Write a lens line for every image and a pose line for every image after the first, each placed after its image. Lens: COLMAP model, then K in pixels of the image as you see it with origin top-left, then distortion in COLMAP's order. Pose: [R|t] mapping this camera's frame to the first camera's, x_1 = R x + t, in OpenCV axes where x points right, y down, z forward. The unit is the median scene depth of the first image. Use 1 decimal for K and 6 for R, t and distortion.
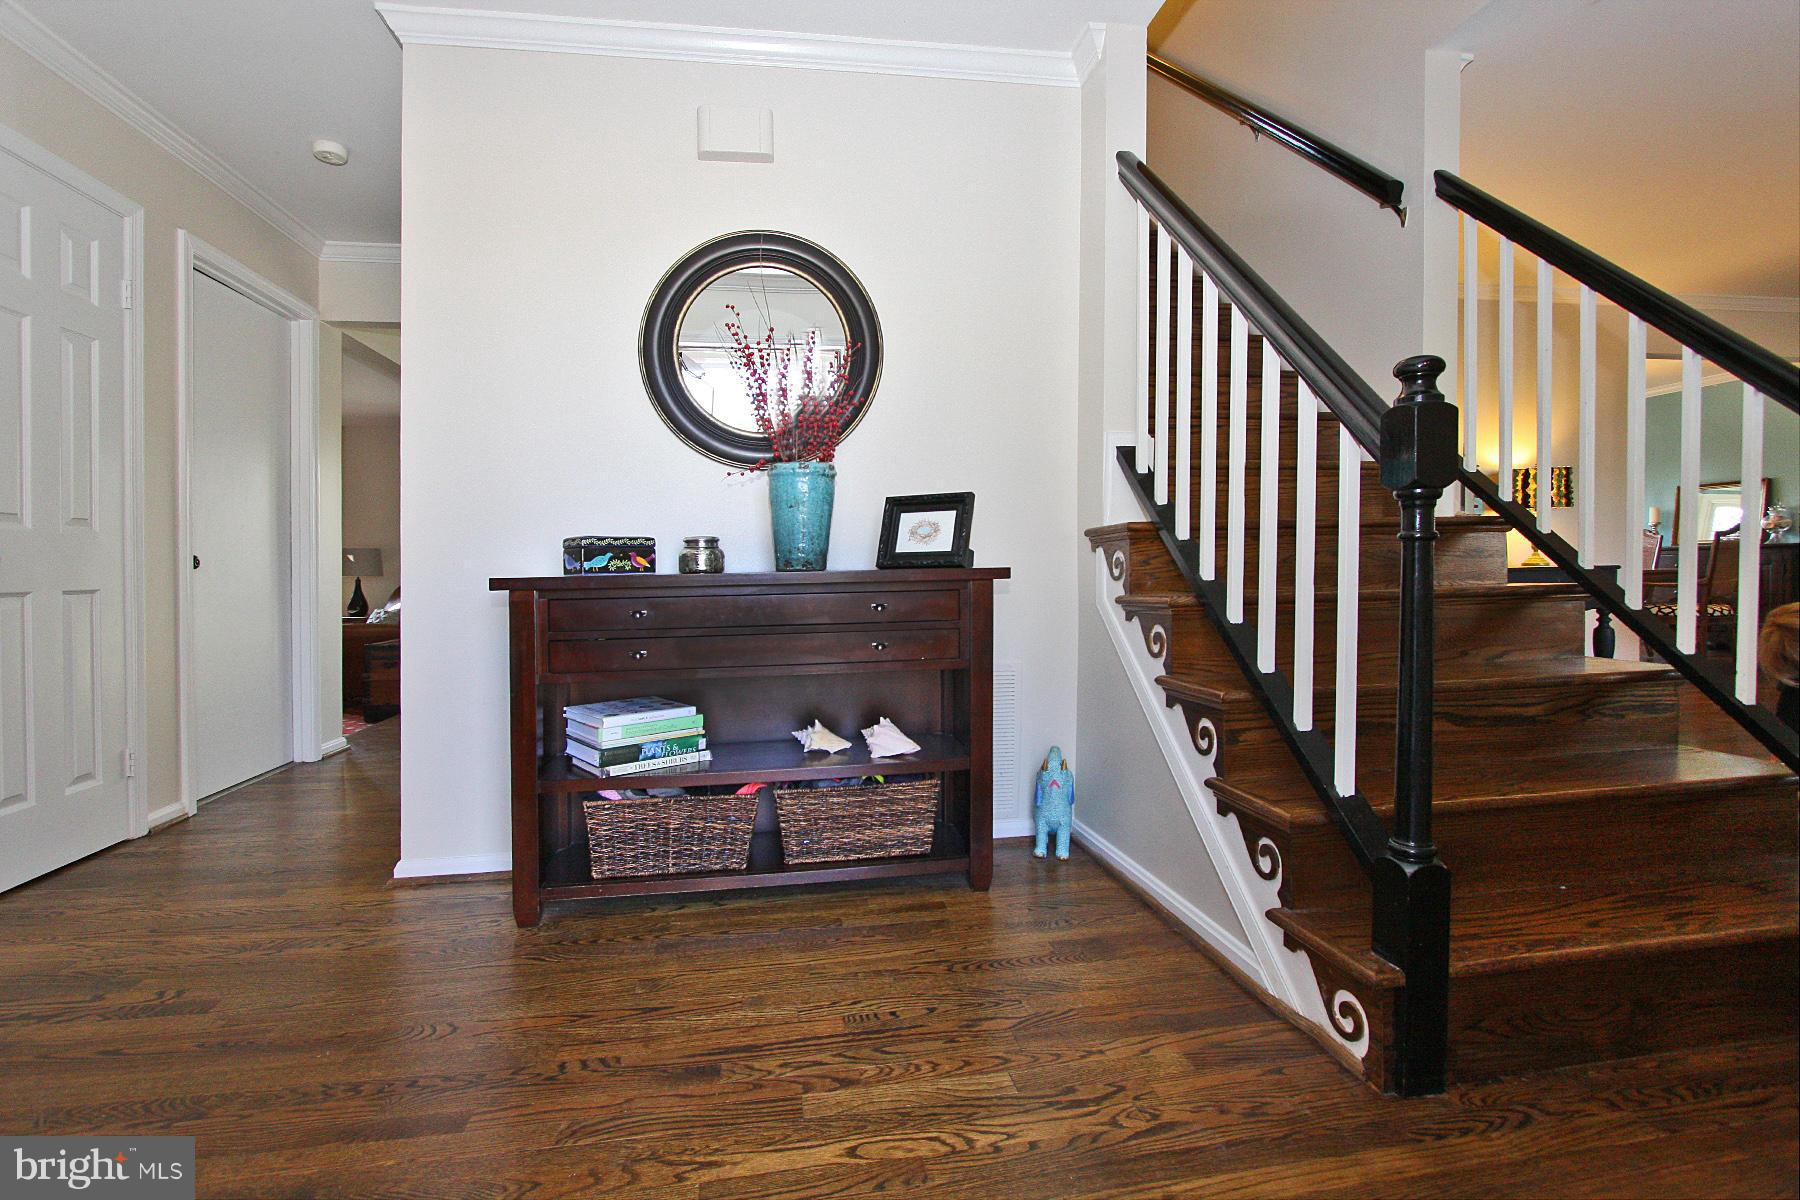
lens RADIAL K [[874.2, 0, 898.0], [0, 874.2, 530.4], [0, 0, 1]] dist [-0.000952, -0.000161]
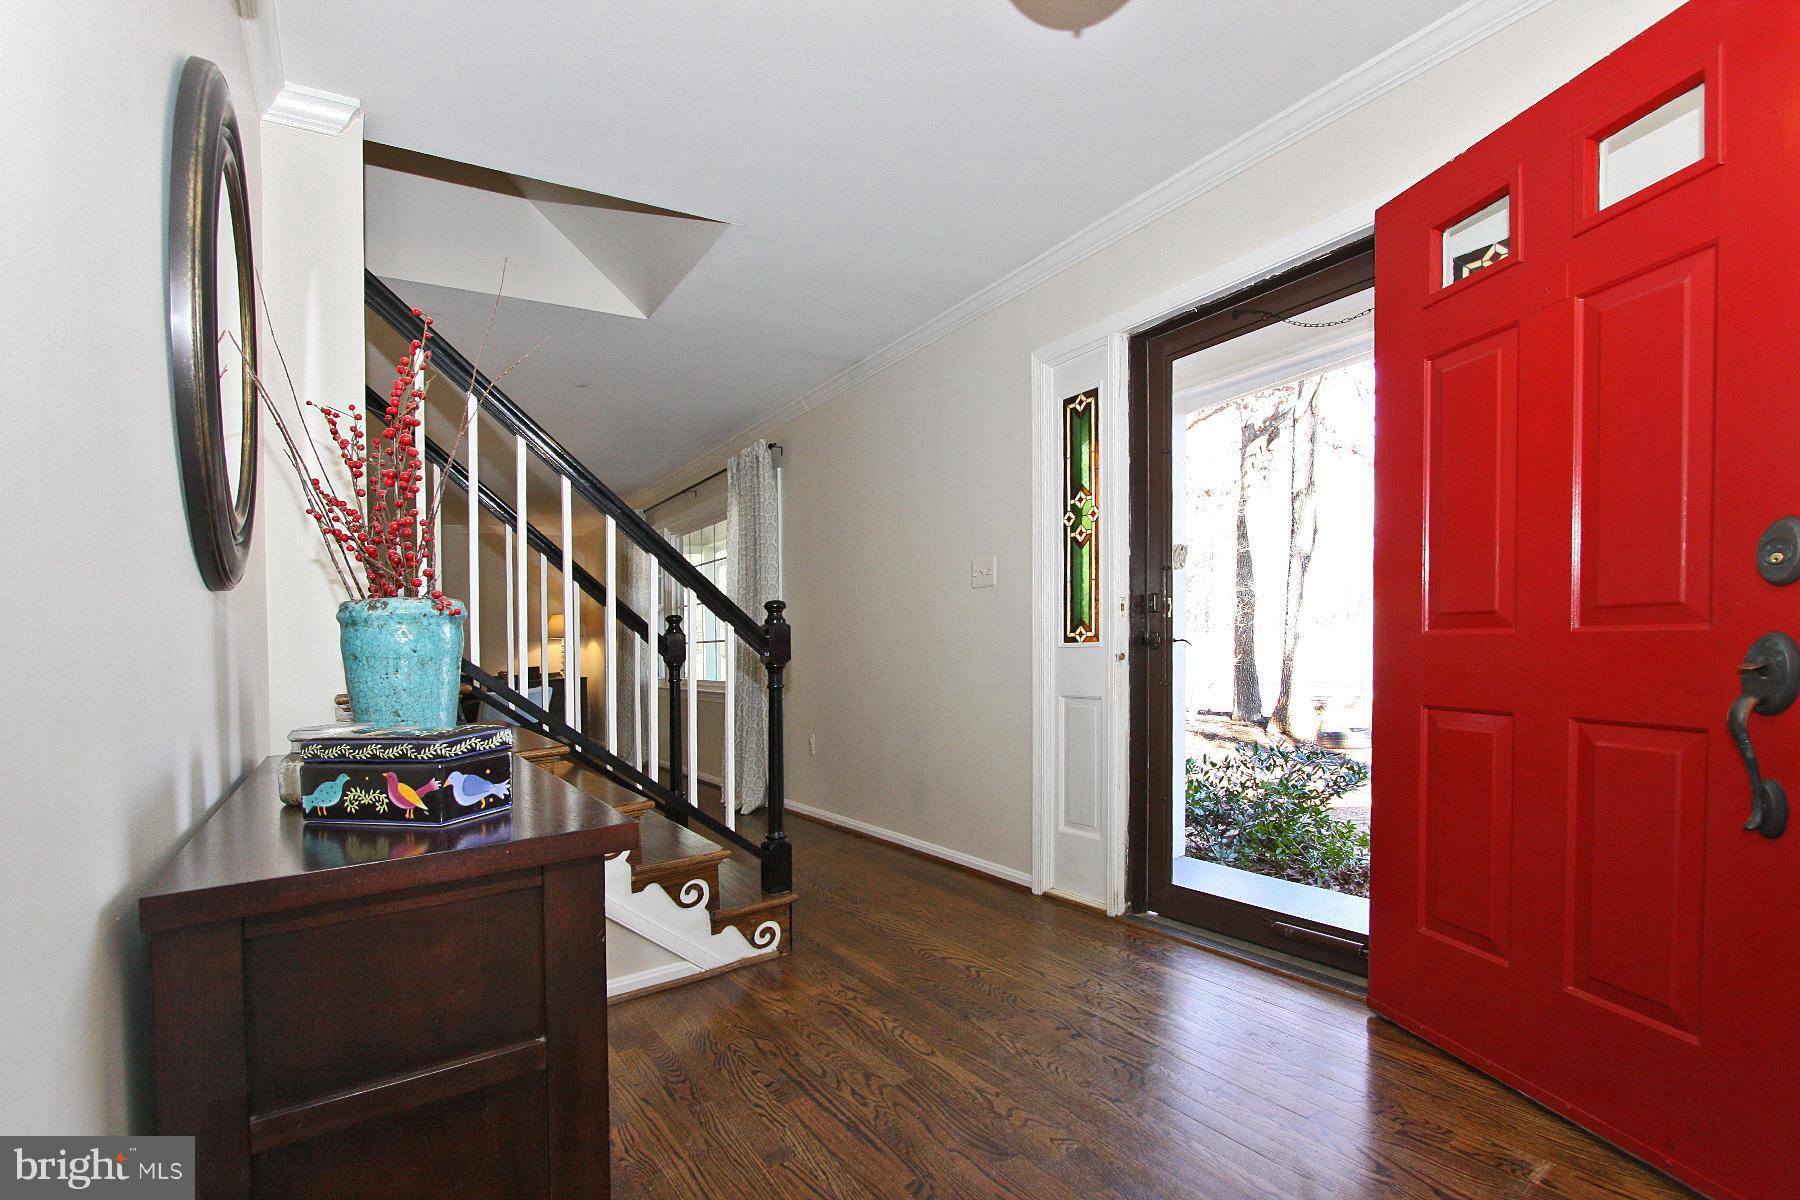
lens RADIAL K [[850.2, 0, 898.4], [0, 850.2, 690.0], [0, 0, 1]] dist [-0.001125, -0.000155]
pose [[-0.408764, -0.019598, 0.912430, -1.304117], [0.015822, 0.999467, 0.028555, -0.036281], [-0.912503, 0.026109, -0.408236, 1.472183]]
